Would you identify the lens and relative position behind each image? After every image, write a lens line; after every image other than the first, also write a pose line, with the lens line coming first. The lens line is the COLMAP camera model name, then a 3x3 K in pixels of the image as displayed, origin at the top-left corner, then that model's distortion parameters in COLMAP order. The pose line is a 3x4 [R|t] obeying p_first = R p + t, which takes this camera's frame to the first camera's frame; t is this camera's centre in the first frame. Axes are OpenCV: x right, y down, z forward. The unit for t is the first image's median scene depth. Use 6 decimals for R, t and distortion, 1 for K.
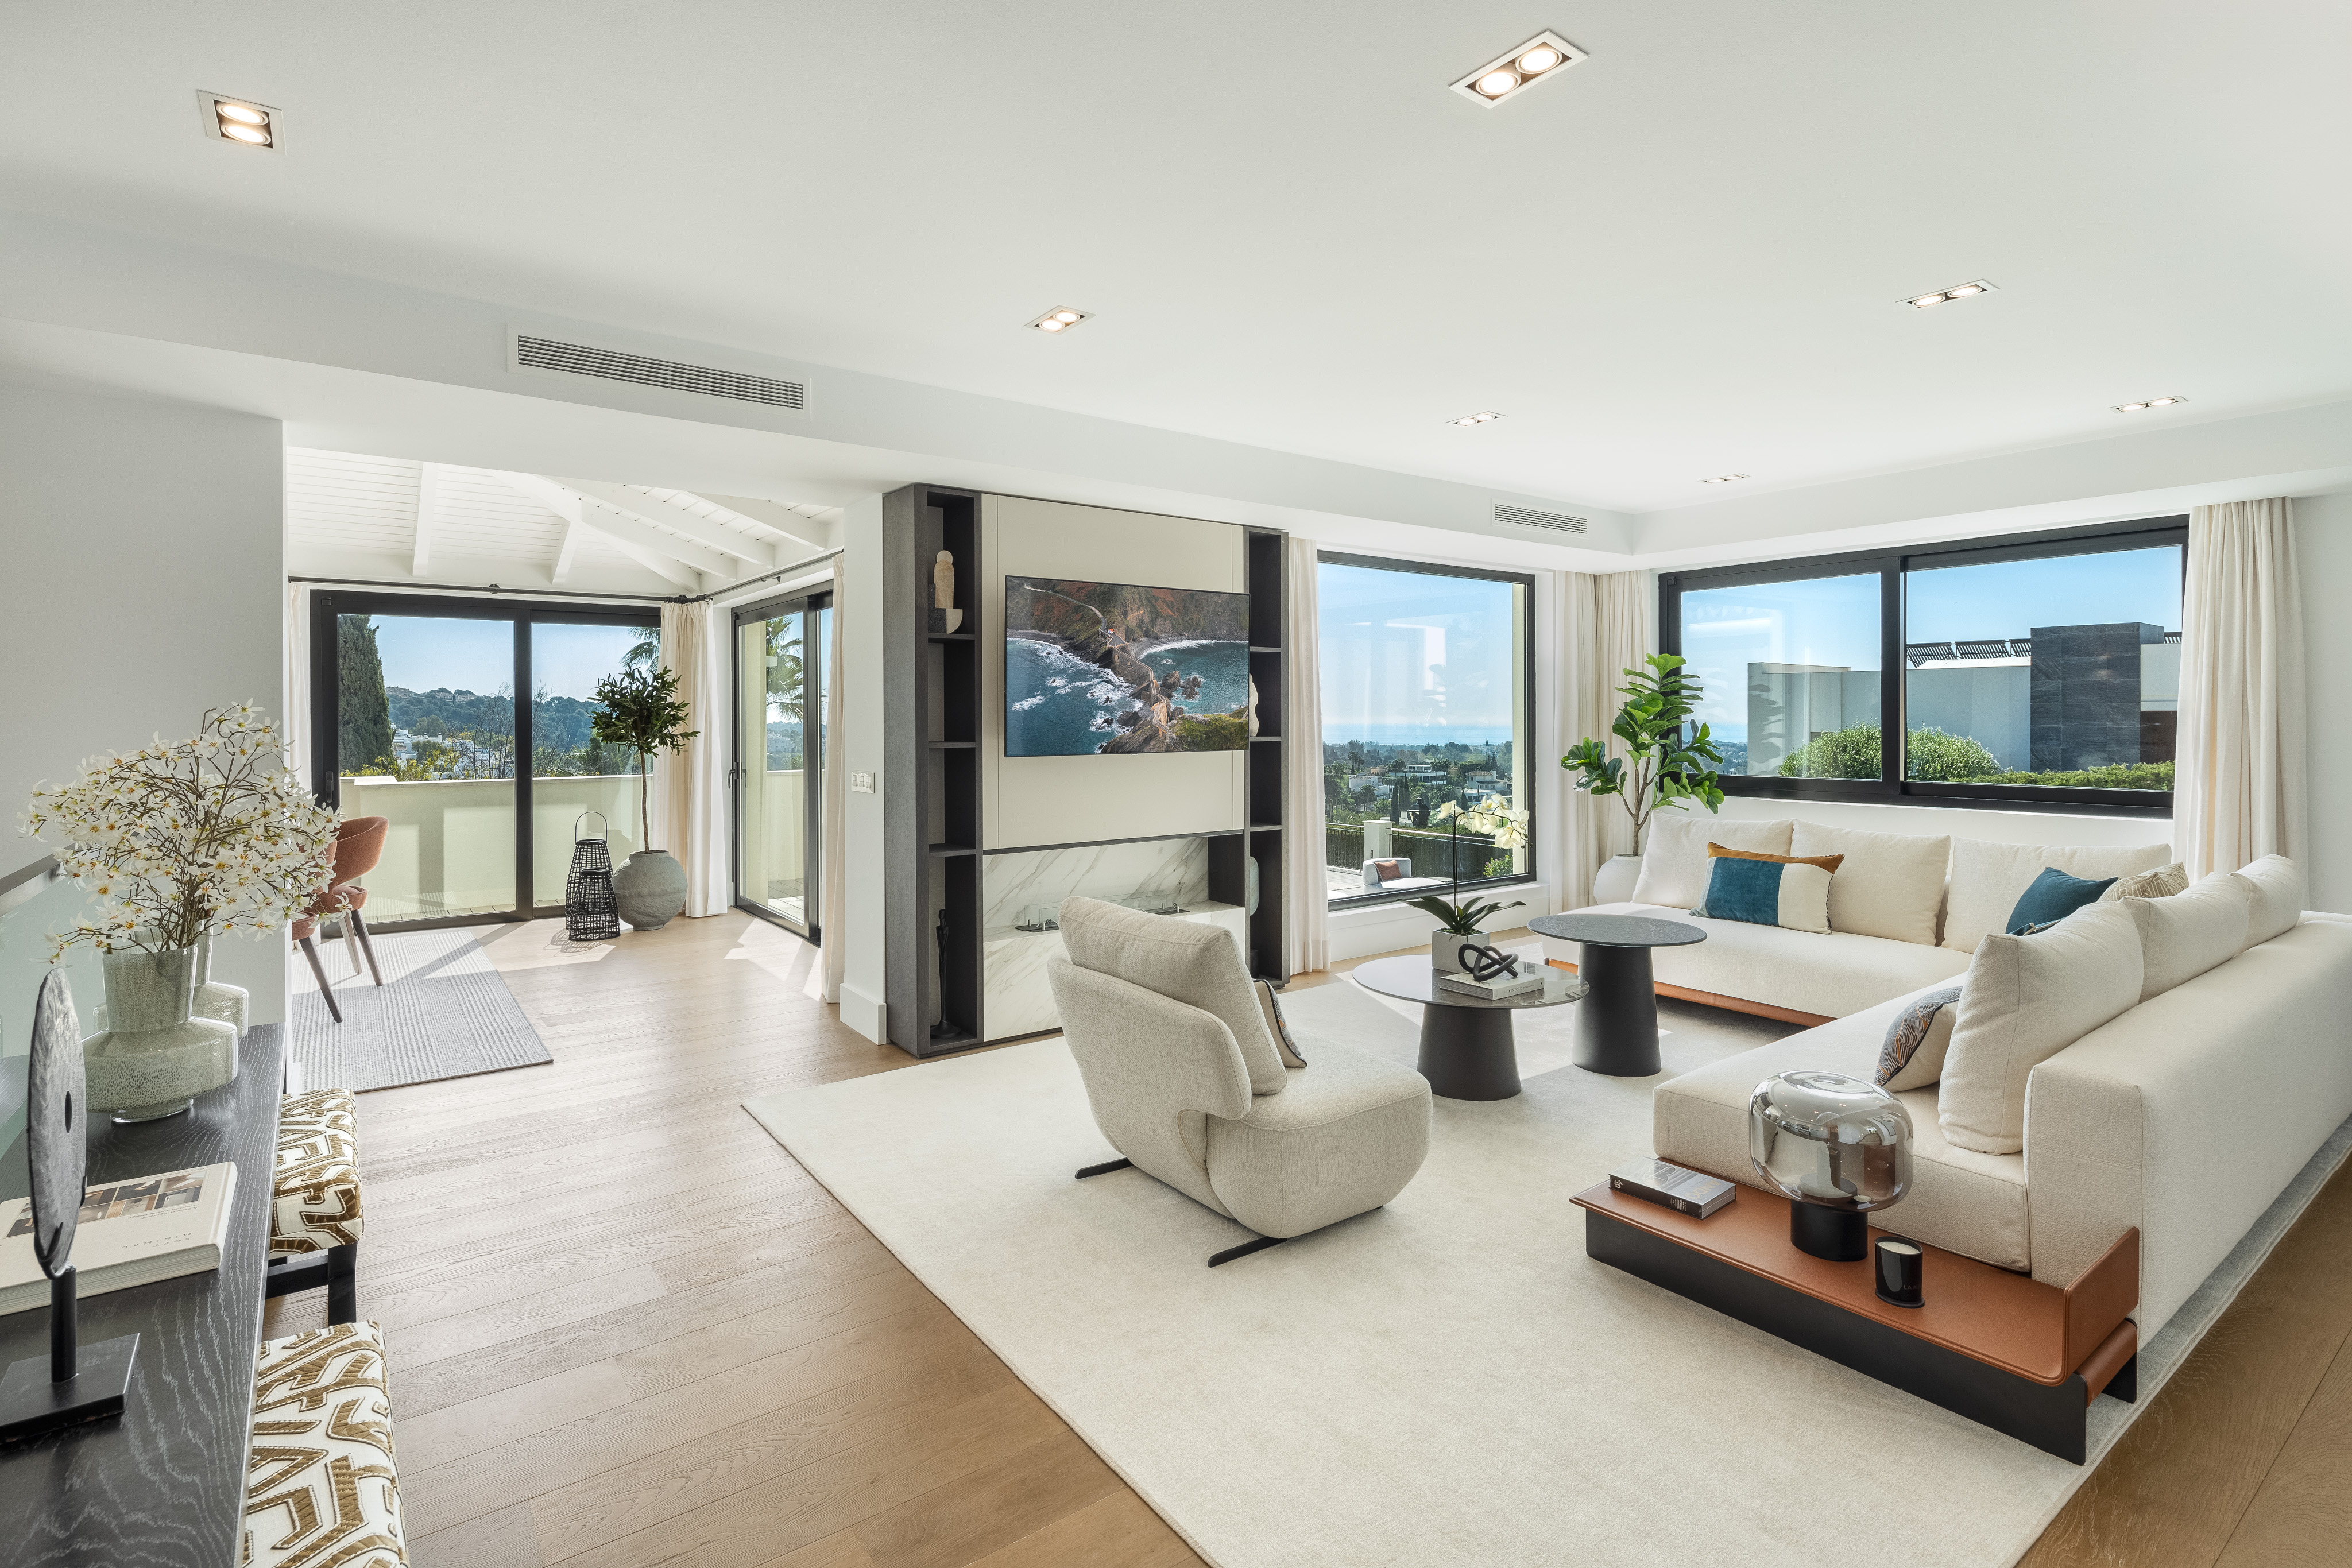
lens RADIAL K [[1130.6, 0, 1178.1], [0, 1130.6, 740.5], [0, 0, 1]] dist [0.022126, 0.000242]
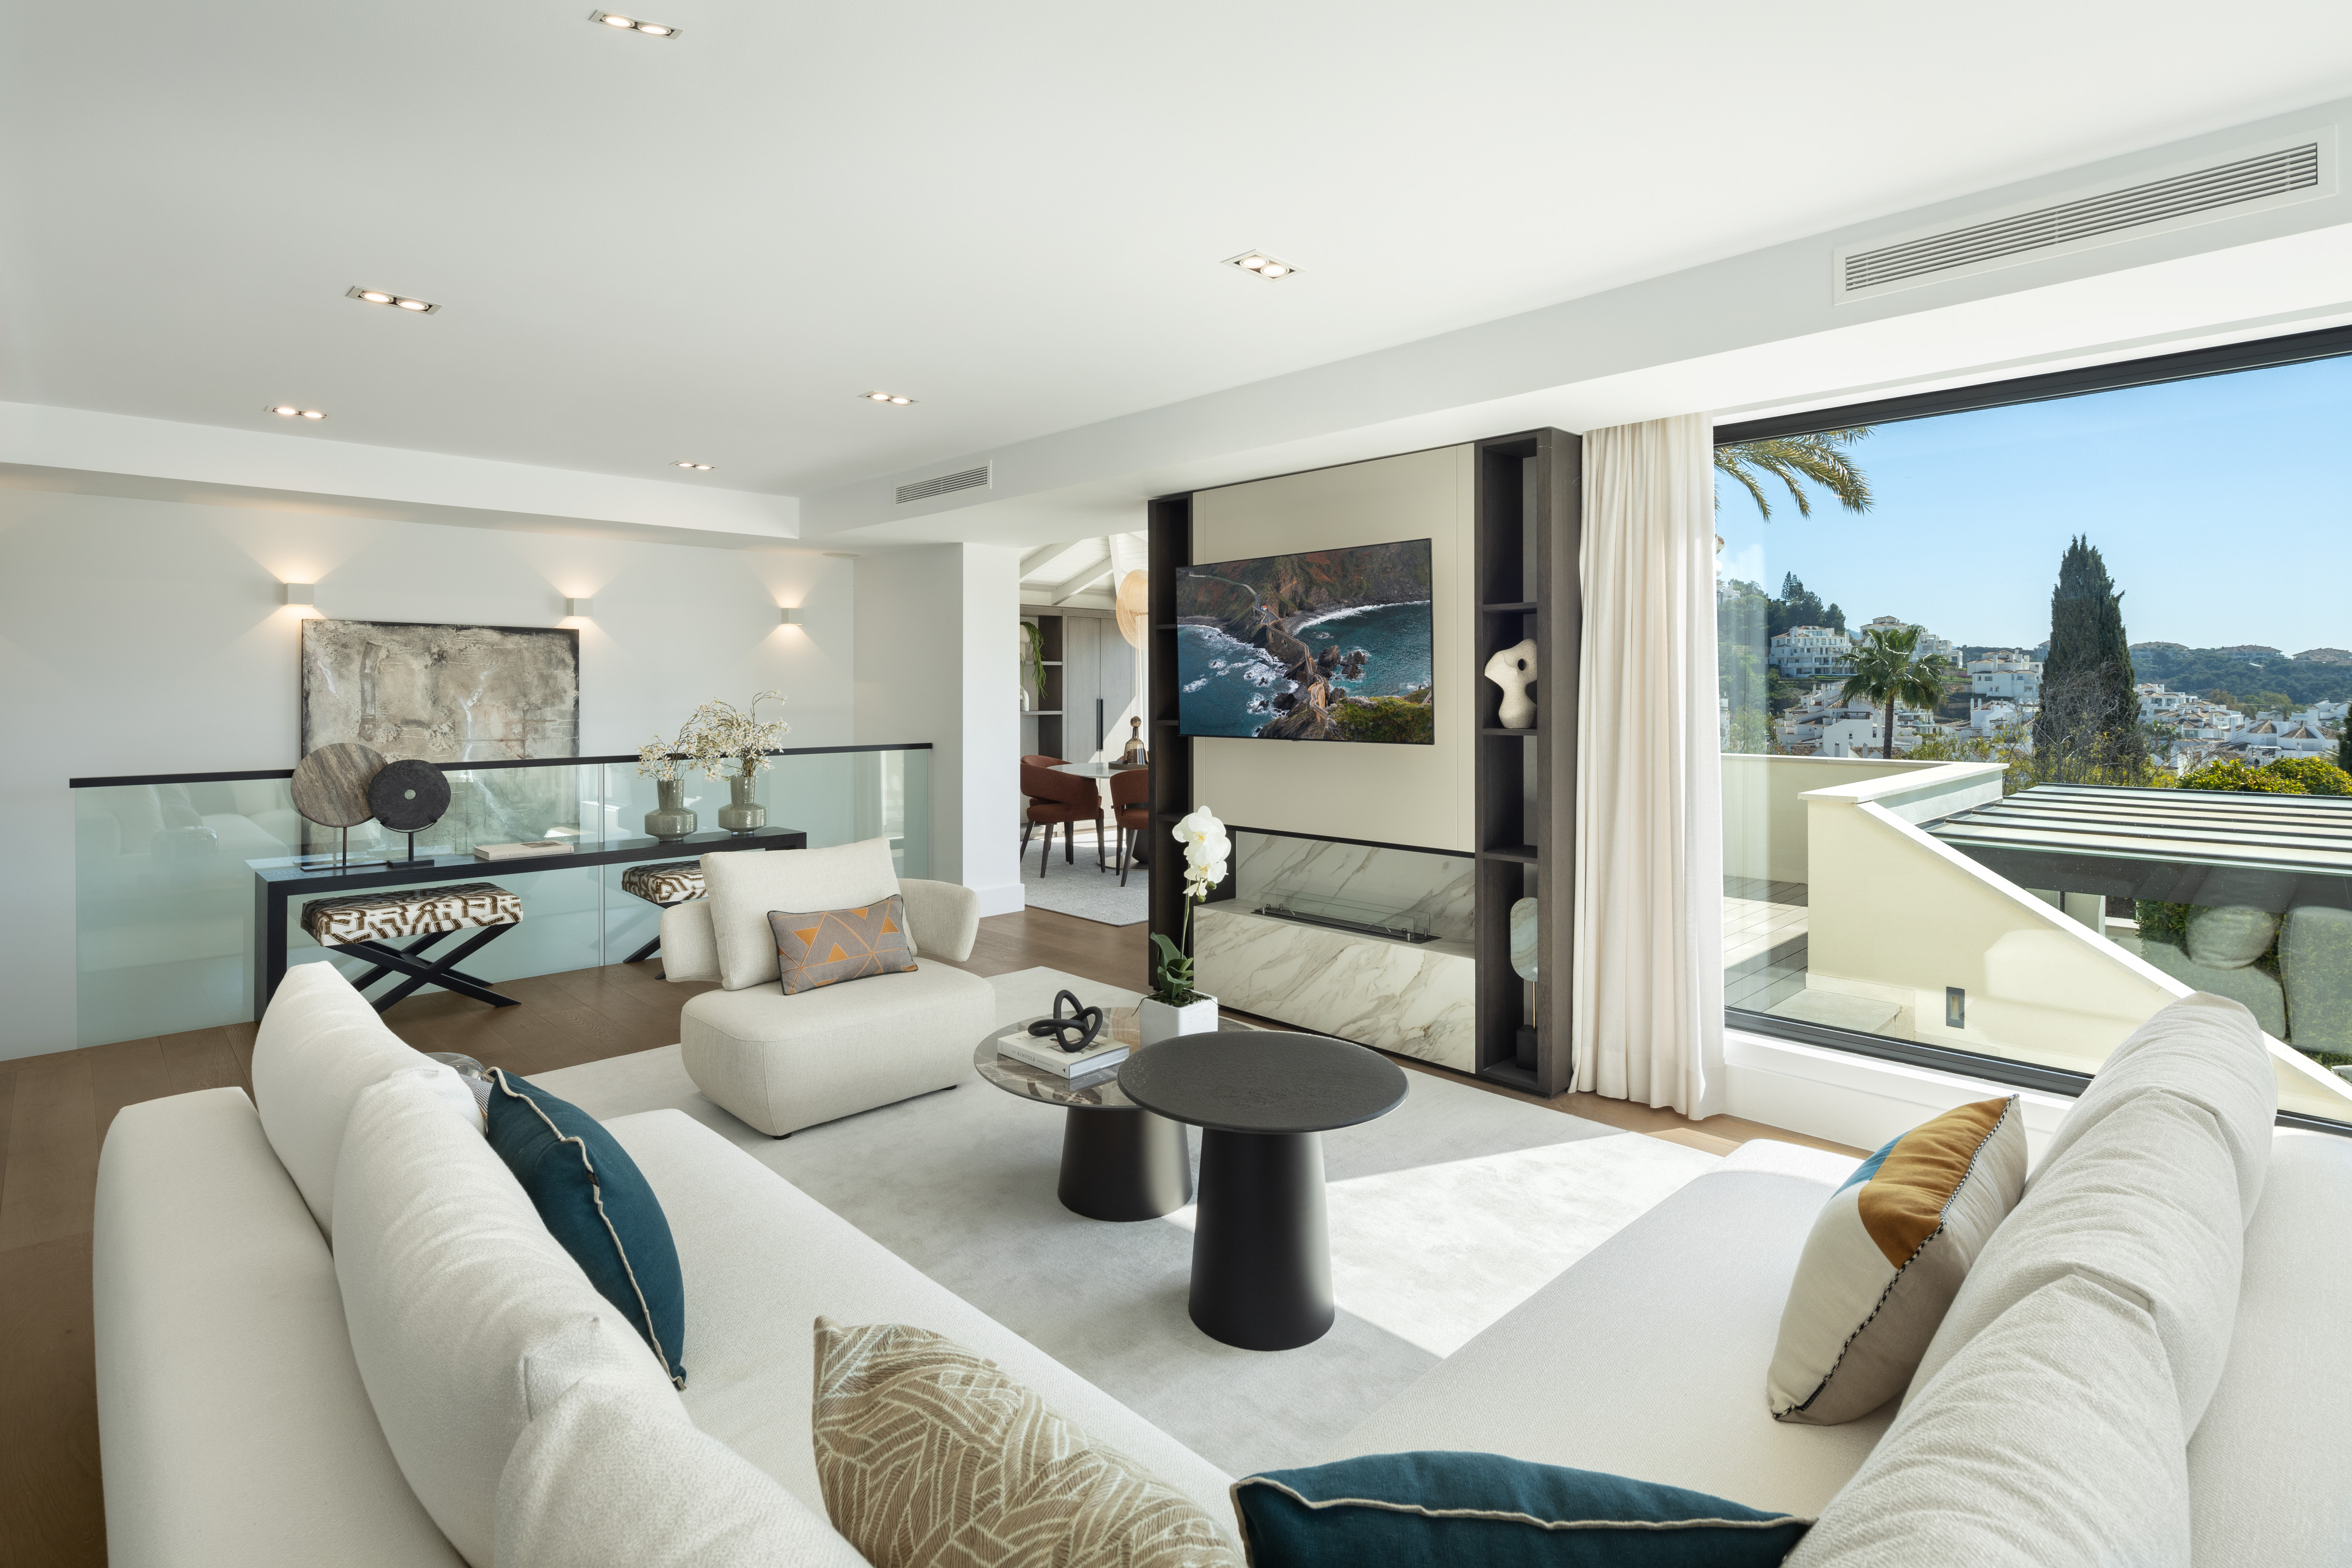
lens RADIAL K [[1137.1, 0, 1168.3], [0, 1137.1, 723.2], [0, 0, 1]] dist [0.000353, -0.000342]
pose [[0.130768, 0.031539, -0.990911, 0.853176], [-0.021325, 0.999352, 0.028993, -0.026252], [0.991184, 0.017340, 0.131356, 0.785420]]
